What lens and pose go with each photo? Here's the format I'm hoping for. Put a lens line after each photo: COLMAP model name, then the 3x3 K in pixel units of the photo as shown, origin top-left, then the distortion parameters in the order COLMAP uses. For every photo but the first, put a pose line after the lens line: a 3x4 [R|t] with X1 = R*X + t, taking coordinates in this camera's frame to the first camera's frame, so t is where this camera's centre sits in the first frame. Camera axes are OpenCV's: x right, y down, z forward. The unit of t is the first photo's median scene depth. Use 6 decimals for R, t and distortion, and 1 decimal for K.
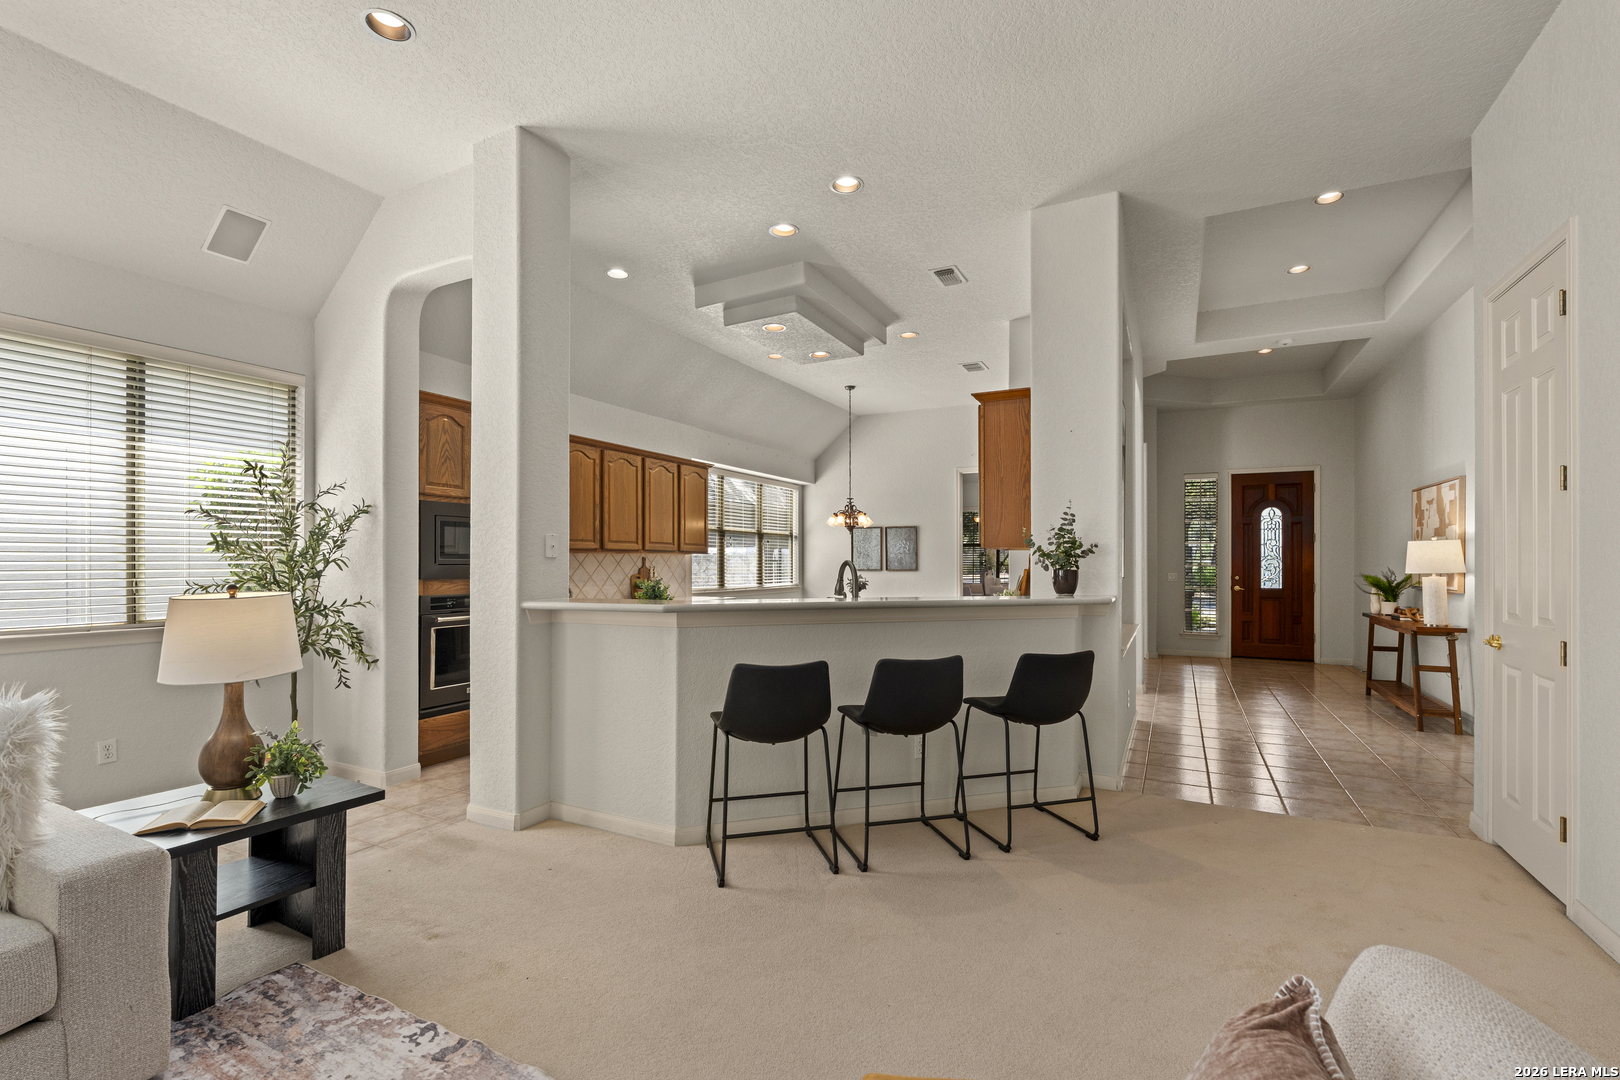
lens RADIAL K [[711.3, 0, 807.9], [0, 711.3, 560.7], [0, 0, 1]] dist [-0.004442, -0.000029]
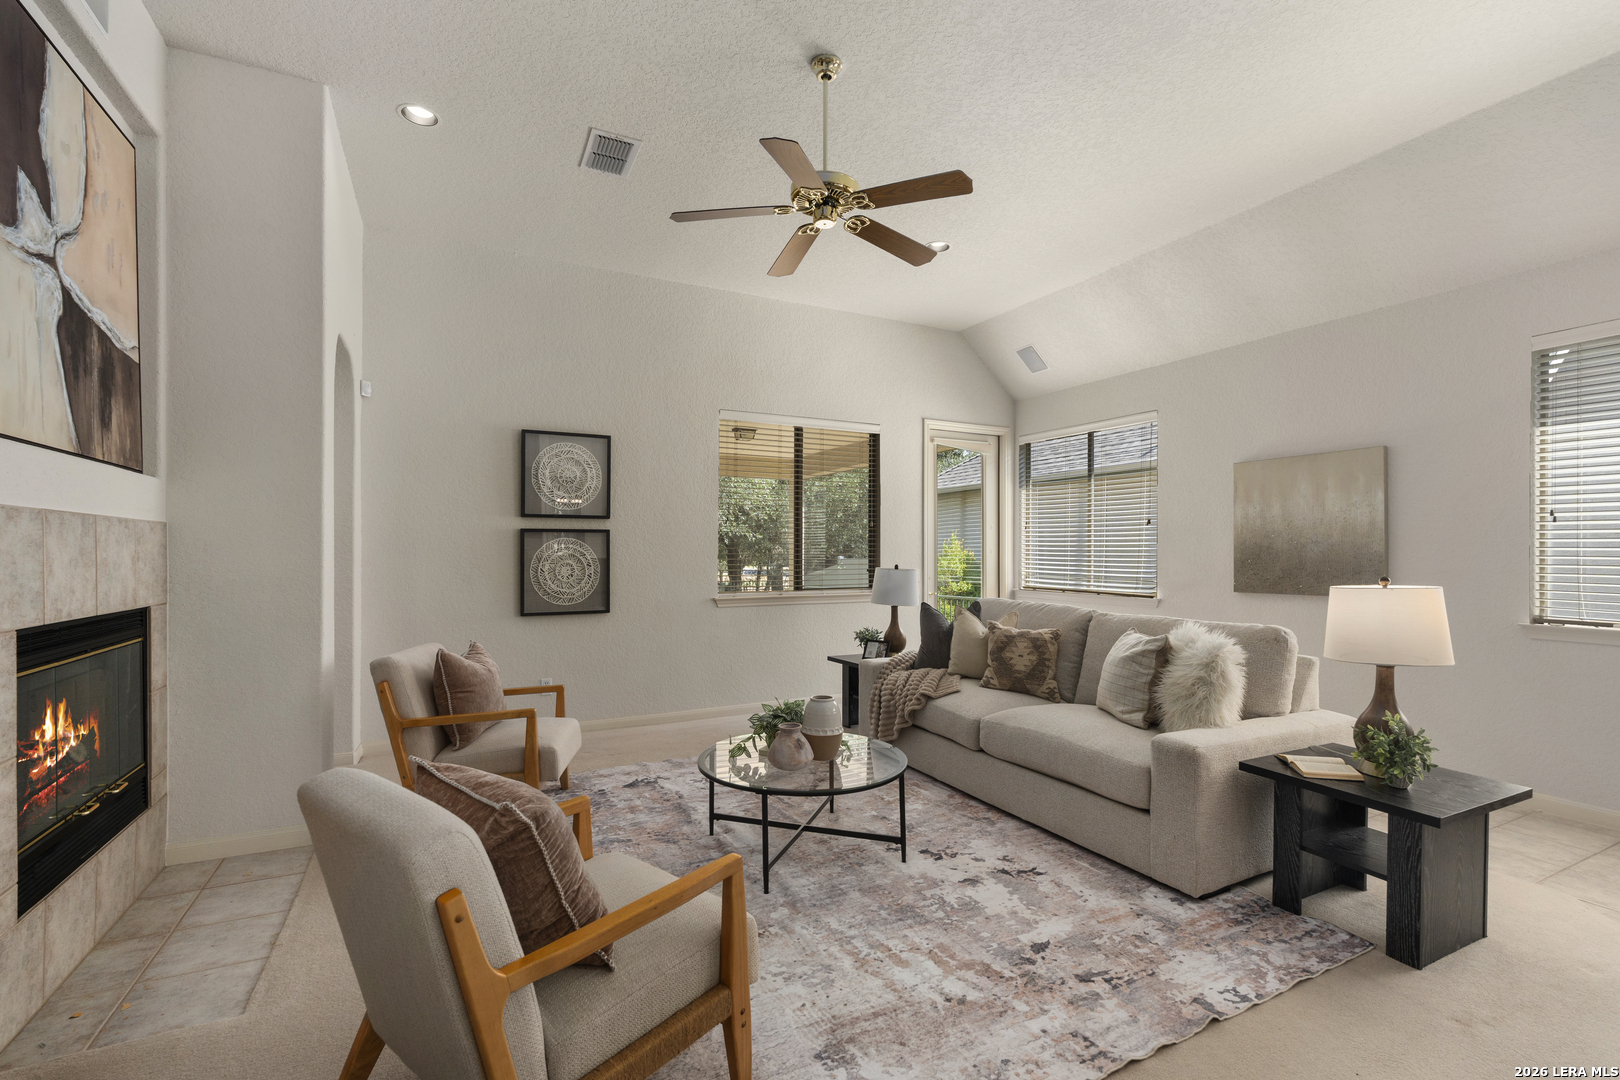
lens RADIAL K [[711.3, 0, 811.9], [0, 711.3, 549.7], [0, 0, 1]] dist [-0.004442, -0.000029]
pose [[-0.571871, -0.005733, -0.820324, 0.216750], [-0.006142, 0.999977, -0.002707, 0.000641], [0.820321, 0.003490, -0.571893, 0.334158]]
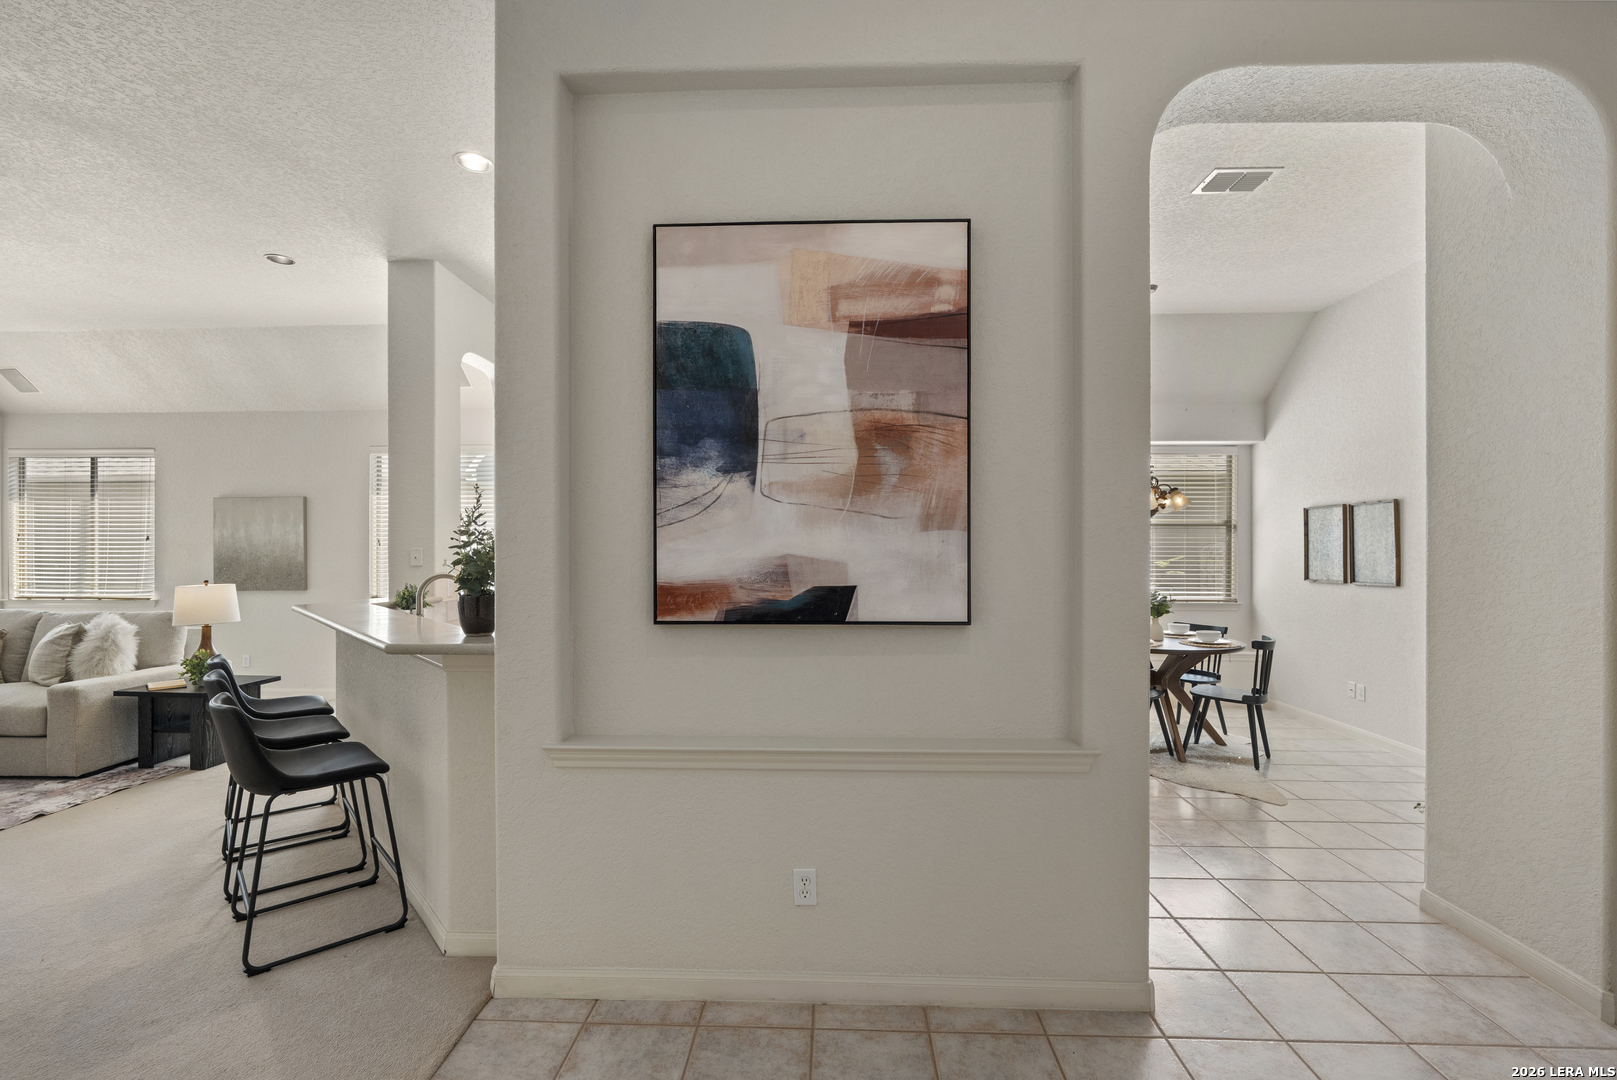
lens RADIAL K [[710.0, 0, 812.2], [0, 710.0, 552.1], [0, 0, 1]] dist [-0.004442, -0.000029]
pose [[0.430187, -0.003523, -0.902733, 0.676649], [0.001036, 0.999994, -0.003409, -0.013454], [0.902739, 0.000531, 0.430188, 0.633818]]
